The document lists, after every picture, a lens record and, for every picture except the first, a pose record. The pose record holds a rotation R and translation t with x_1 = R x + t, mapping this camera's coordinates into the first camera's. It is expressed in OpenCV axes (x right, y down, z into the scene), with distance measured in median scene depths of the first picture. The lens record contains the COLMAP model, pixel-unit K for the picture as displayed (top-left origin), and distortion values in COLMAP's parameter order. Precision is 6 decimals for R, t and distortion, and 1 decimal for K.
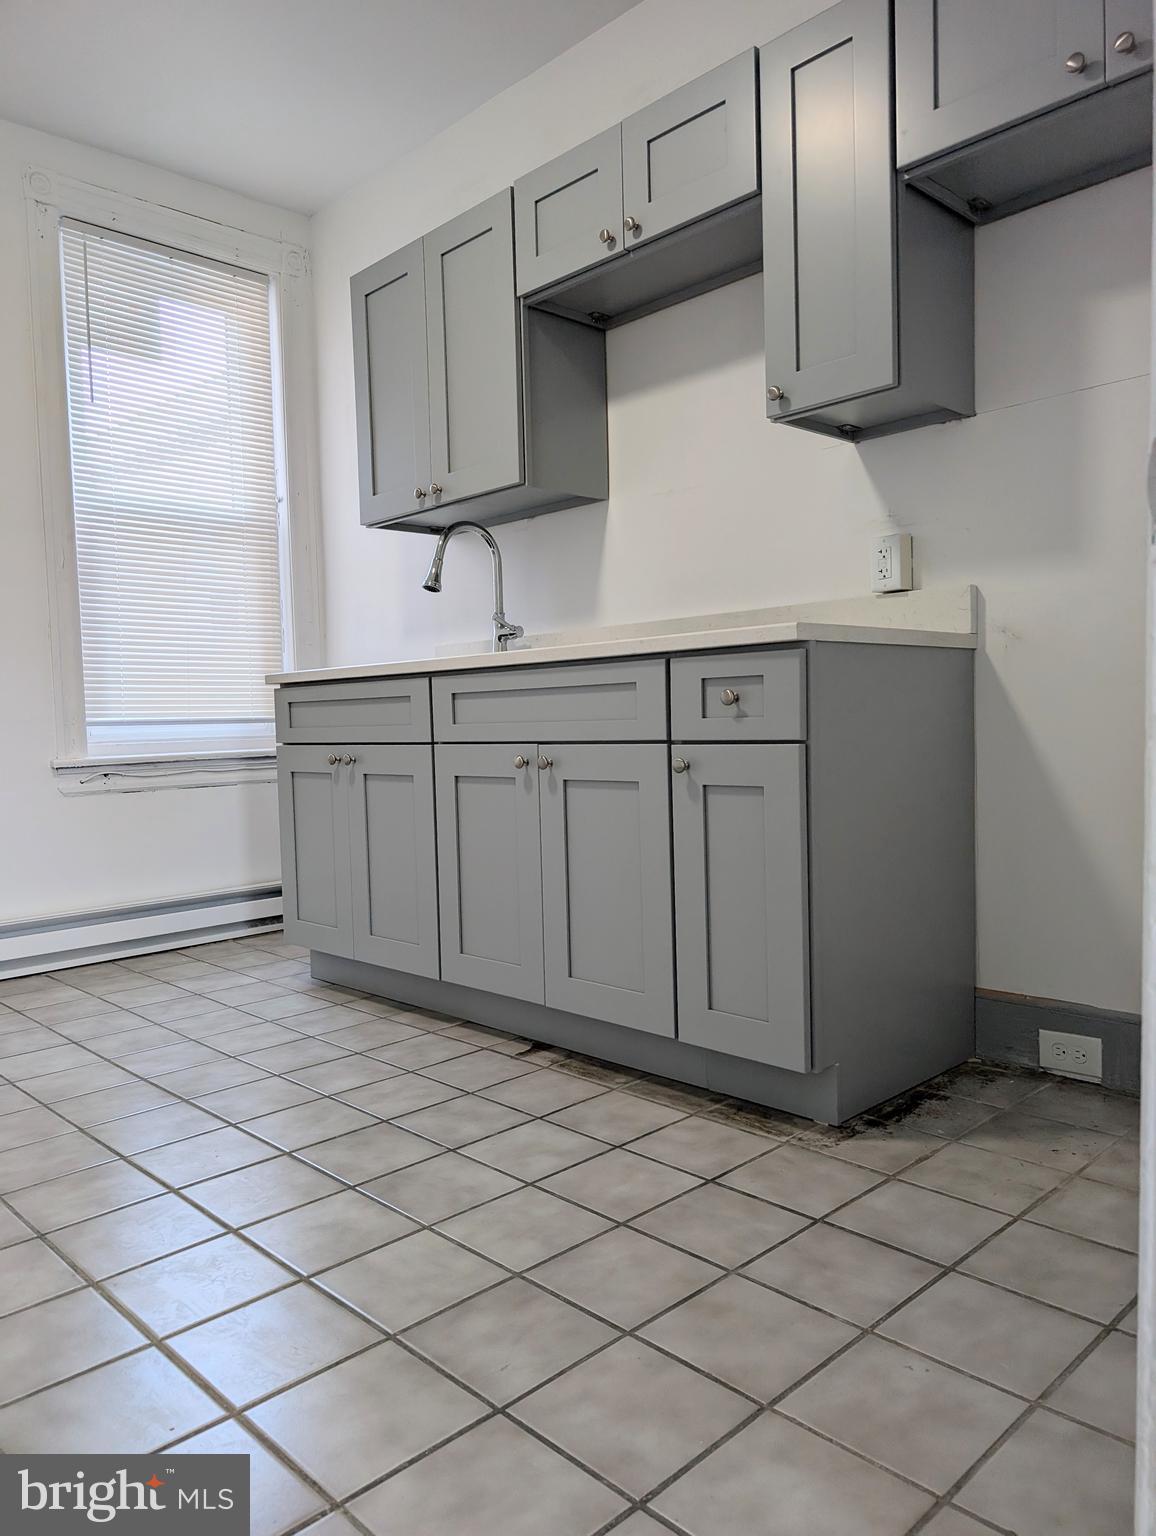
lens RADIAL K [[1101.9, 0, 570.4], [0, 1101.9, 778.1], [0, 0, 1]] dist [0.011733, -0.013145]
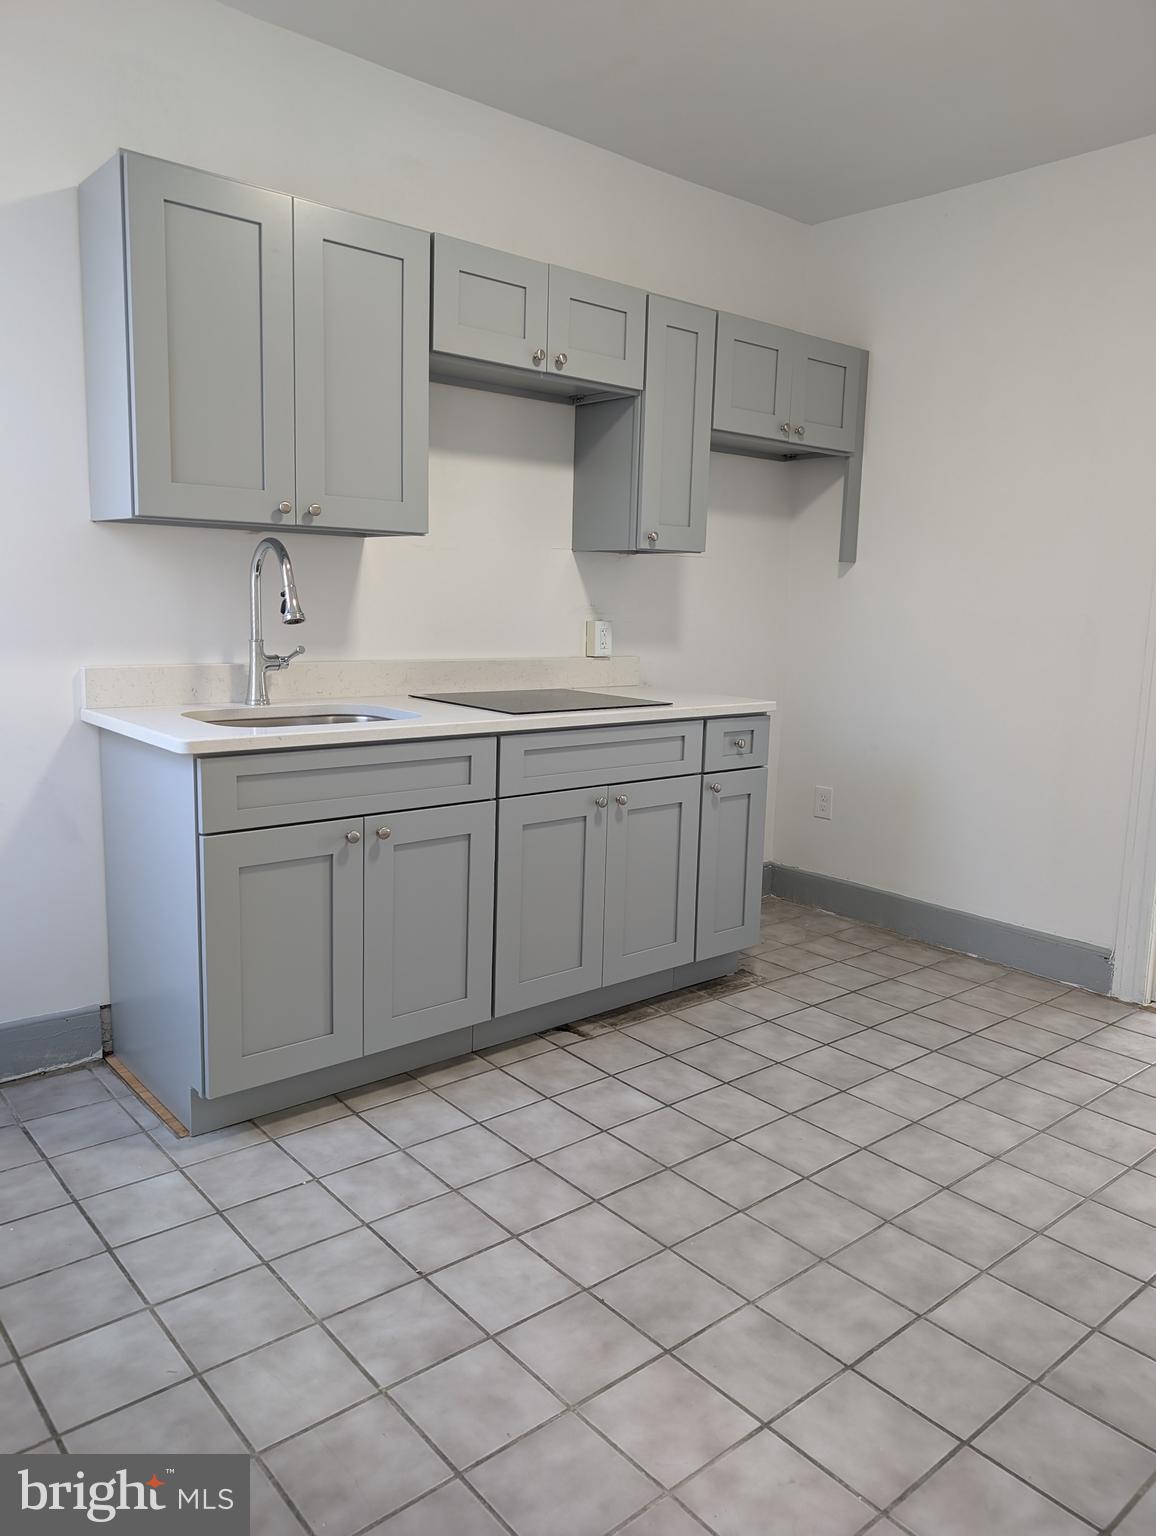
lens RADIAL K [[1101.9, 0, 567.7], [0, 1101.9, 760.4], [0, 0, 1]] dist [0.011733, -0.013145]
pose [[0.067918, -0.121839, 0.990223, -1.096221], [0.026846, 0.992379, 0.120263, -0.183028], [-0.997330, 0.018416, 0.070671, 0.819027]]
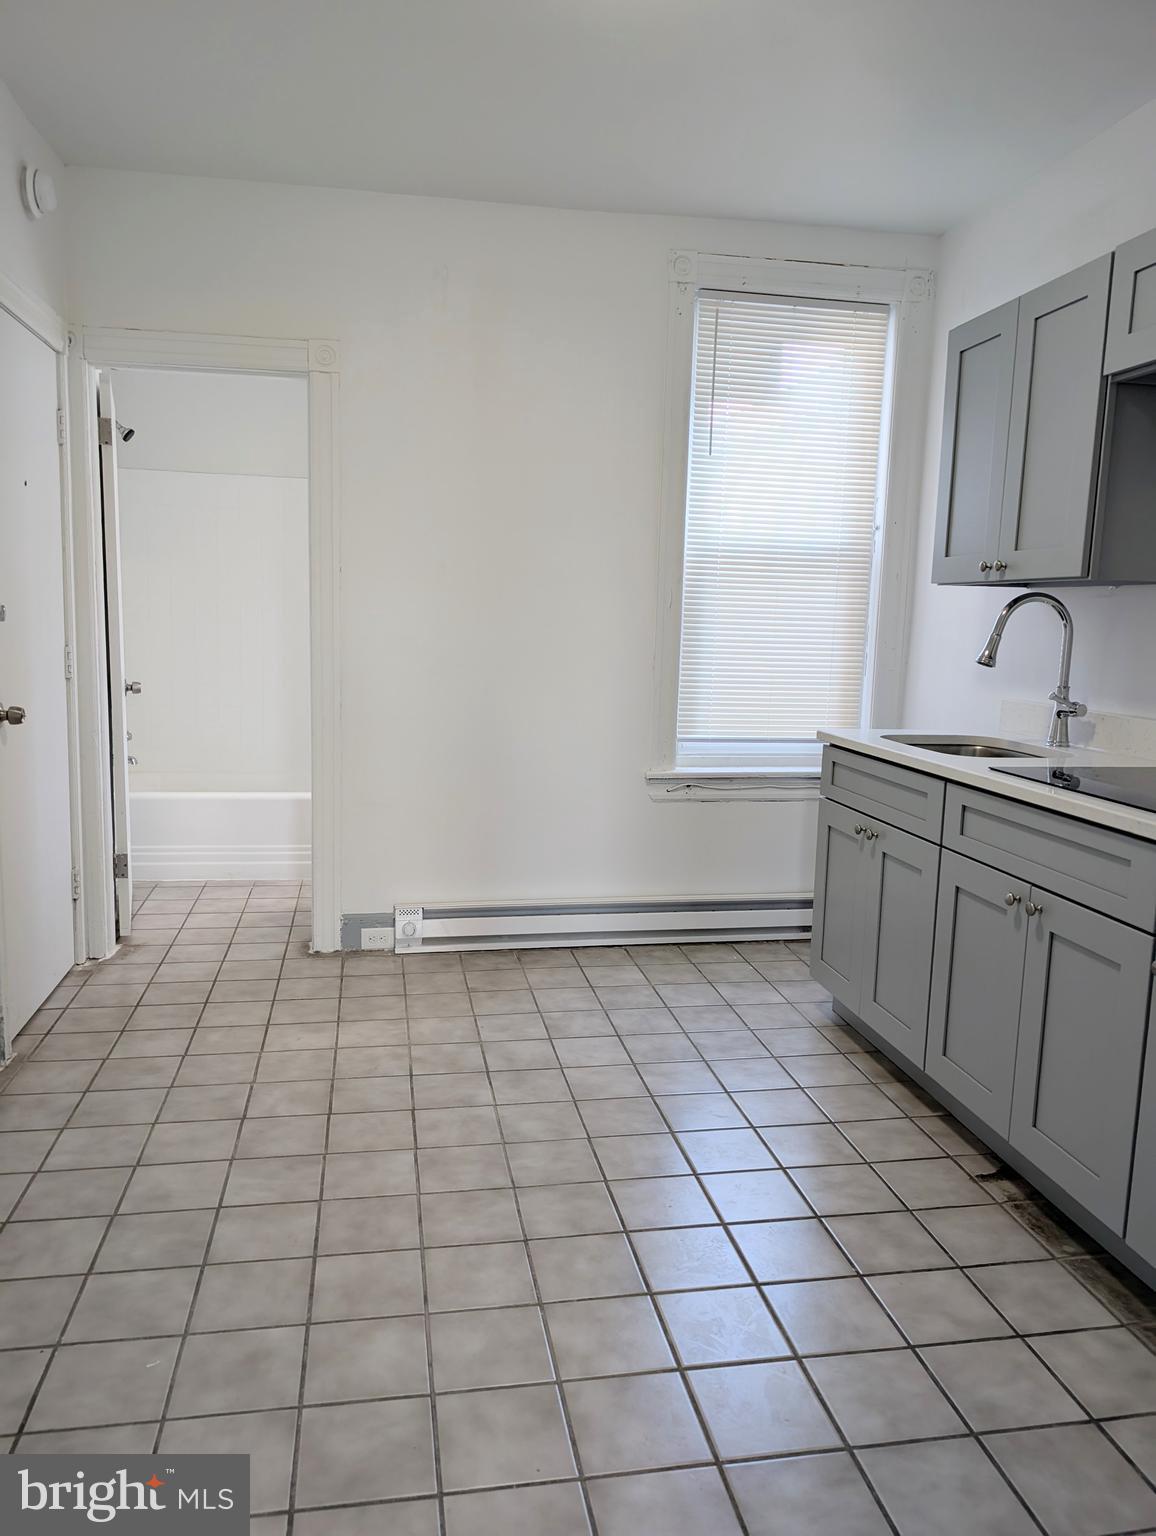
lens RADIAL K [[1101.9, 0, 575.0], [0, 1101.9, 763.4], [0, 0, 1]] dist [0.011733, -0.013145]
pose [[0.831180, 0.128395, -0.540976, 0.127593], [-0.083589, 0.990769, 0.106719, -0.178661], [0.549685, -0.043483, 0.834240, -0.028425]]
